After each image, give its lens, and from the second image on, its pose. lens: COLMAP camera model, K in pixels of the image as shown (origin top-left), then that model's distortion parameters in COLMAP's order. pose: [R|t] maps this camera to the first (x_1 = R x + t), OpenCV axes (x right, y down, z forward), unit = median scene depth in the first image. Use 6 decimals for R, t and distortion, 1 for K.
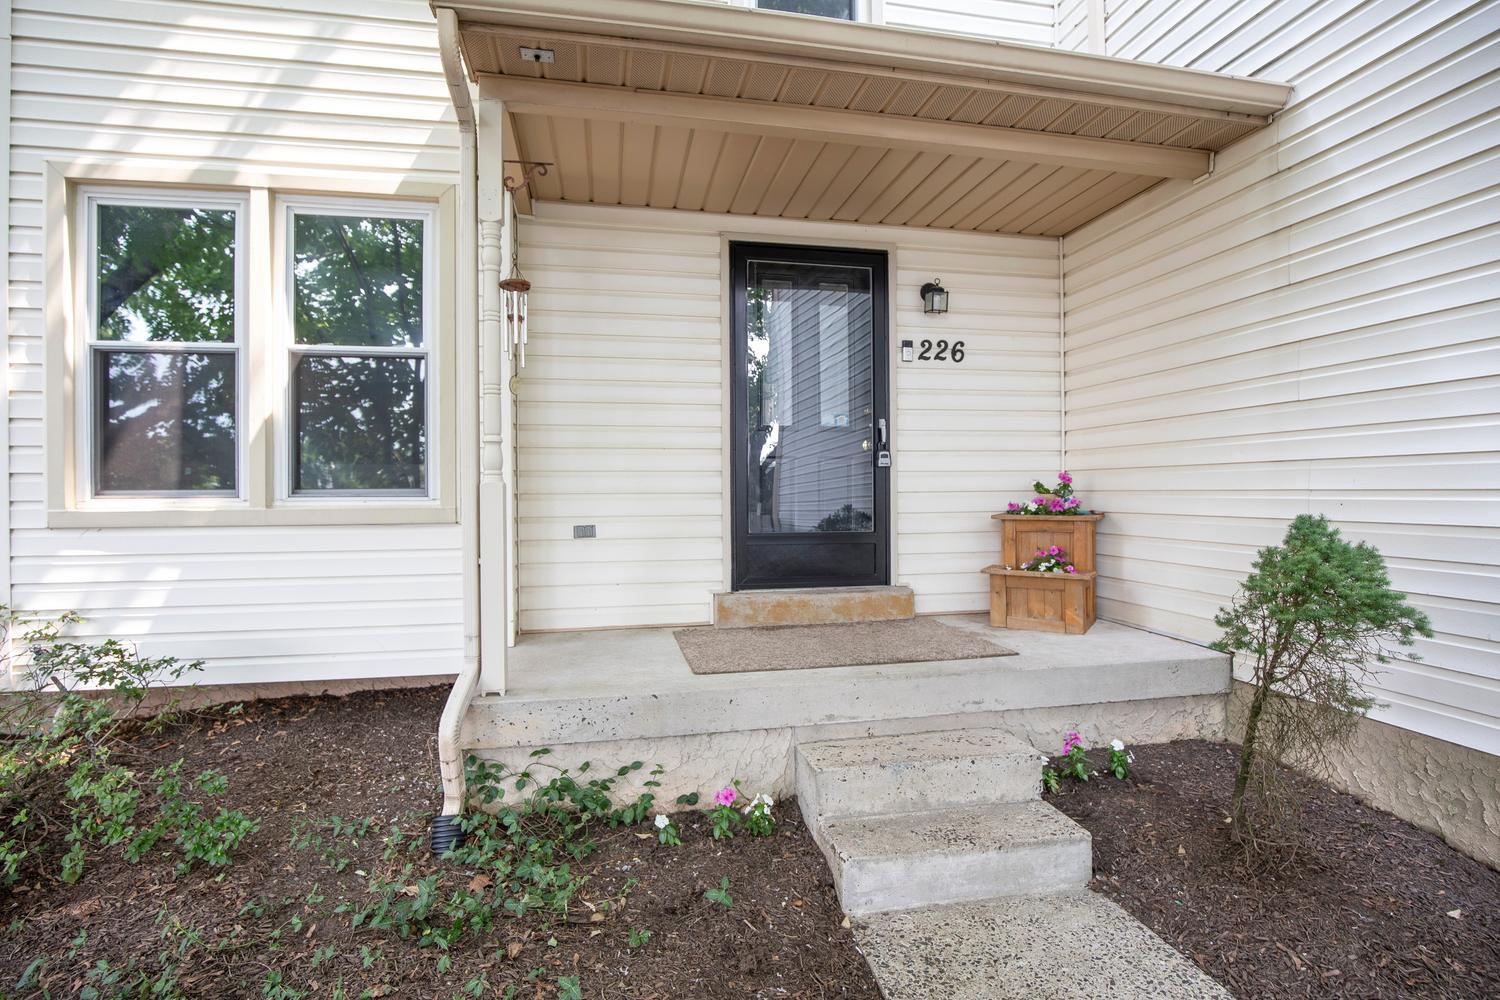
lens RADIAL K [[686.0, 0, 754.2], [0, 686.0, 498.5], [0, 0, 1]] dist [-0.036630, 0.007147]
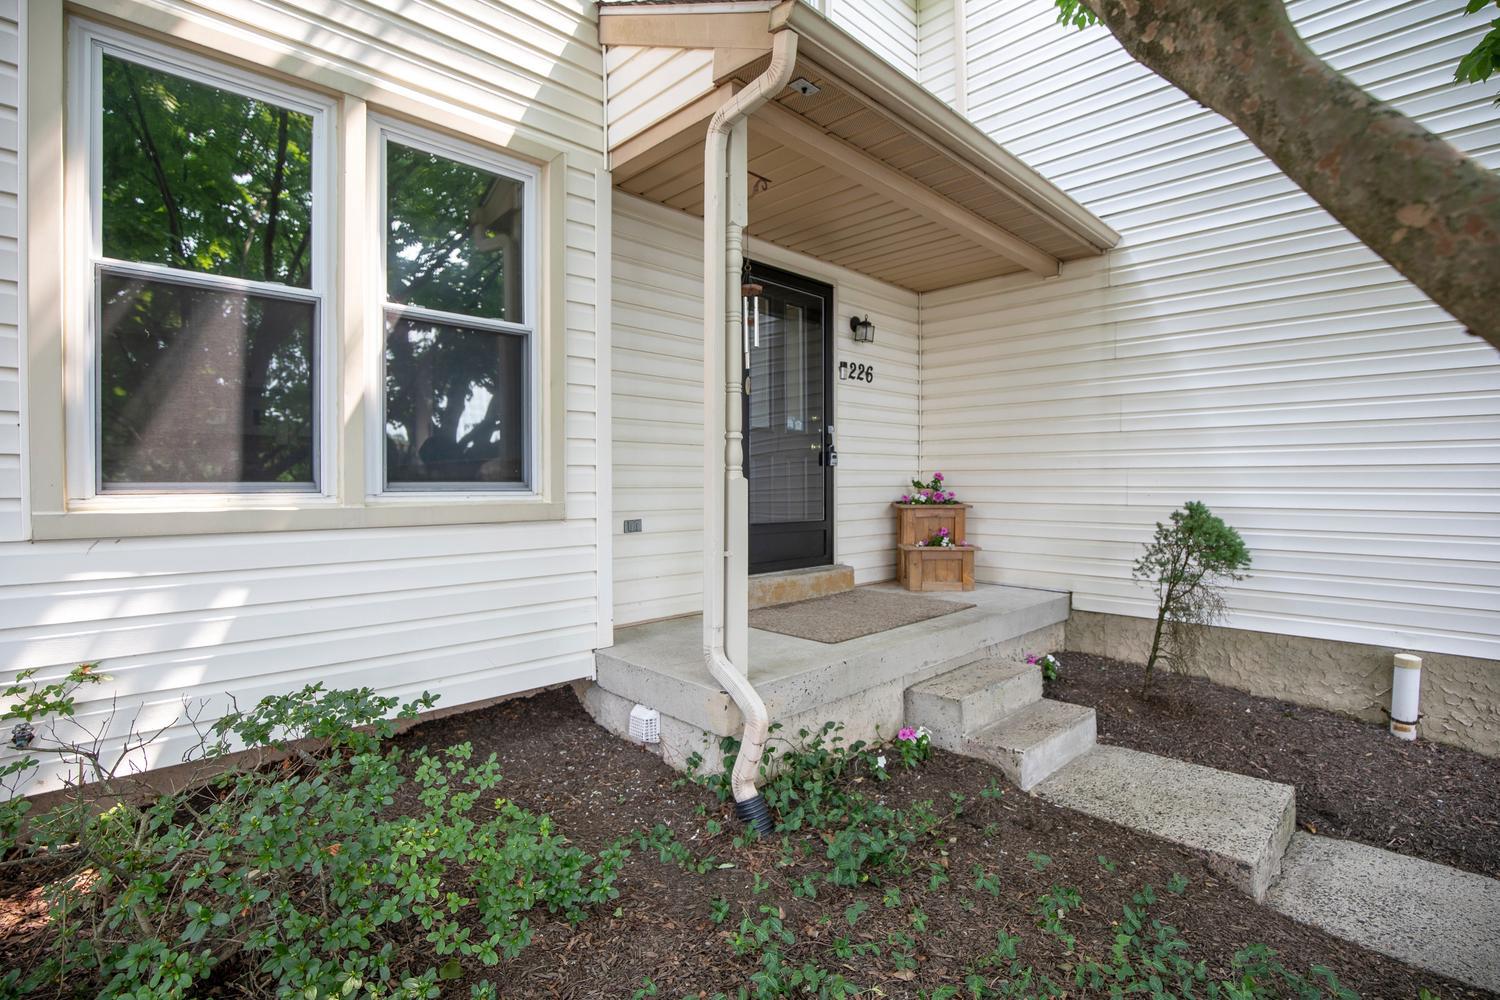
lens RADIAL K [[686.0, 0, 709.7], [0, 686.0, 499.5], [0, 0, 1]] dist [-0.036630, 0.007147]
pose [[0.853990, -0.007182, 0.520239, -0.678290], [0.001658, 0.999937, 0.011082, -0.001050], [-0.520286, -0.008601, 0.853949, 0.091812]]
